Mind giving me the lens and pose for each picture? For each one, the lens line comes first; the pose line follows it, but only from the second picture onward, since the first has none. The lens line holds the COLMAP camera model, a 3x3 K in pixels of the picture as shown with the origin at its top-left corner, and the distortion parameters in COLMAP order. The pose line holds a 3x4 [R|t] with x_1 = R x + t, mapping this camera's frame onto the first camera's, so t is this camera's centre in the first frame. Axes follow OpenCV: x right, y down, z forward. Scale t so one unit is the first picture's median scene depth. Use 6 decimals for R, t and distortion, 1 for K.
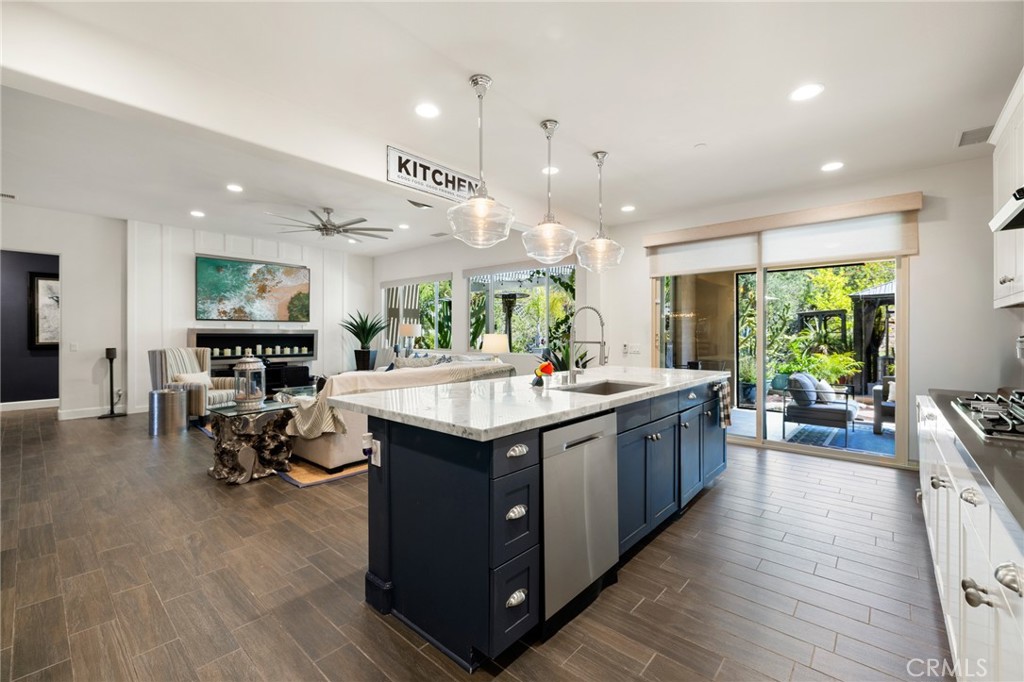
lens RADIAL K [[426.4, 0, 513.7], [0, 426.4, 337.0], [0, 0, 1]] dist [-0.001994, -0.000102]
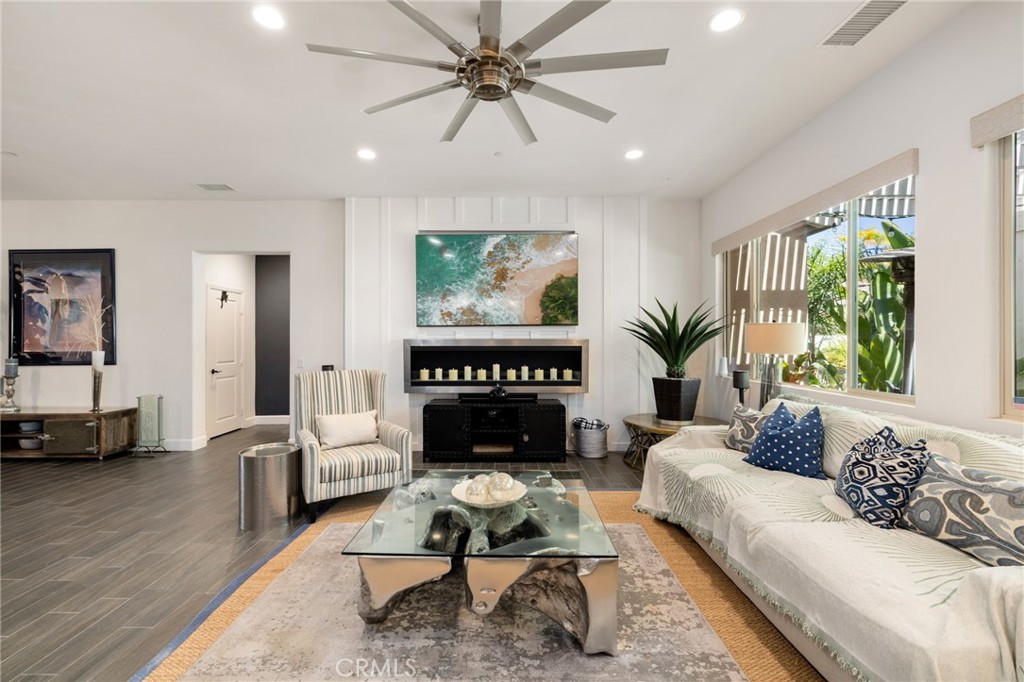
lens RADIAL K [[438.6, 0, 504.0], [0, 438.6, 341.9], [0, 0, 1]] dist [0.000965, 0.000669]
pose [[0.657924, -0.003966, -0.753073, -0.103514], [-0.001960, 0.999974, -0.006979, -0.009644], [0.753081, 0.006068, 0.657899, 0.575361]]
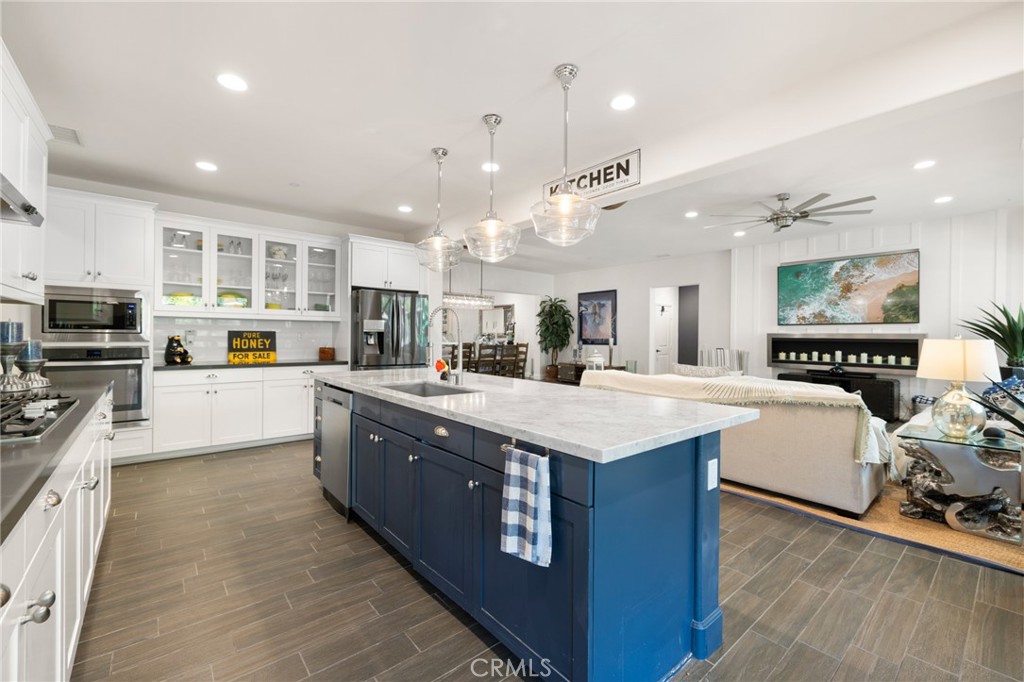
lens RADIAL K [[426.4, 0, 513.7], [0, 426.4, 337.0], [0, 0, 1]] dist [-0.001994, -0.000102]
pose [[-0.147029, 0.000071, -0.989132, 0.386154], [-0.016407, 0.999862, 0.002510, -0.001984], [0.988996, 0.016598, -0.147008, 0.446191]]
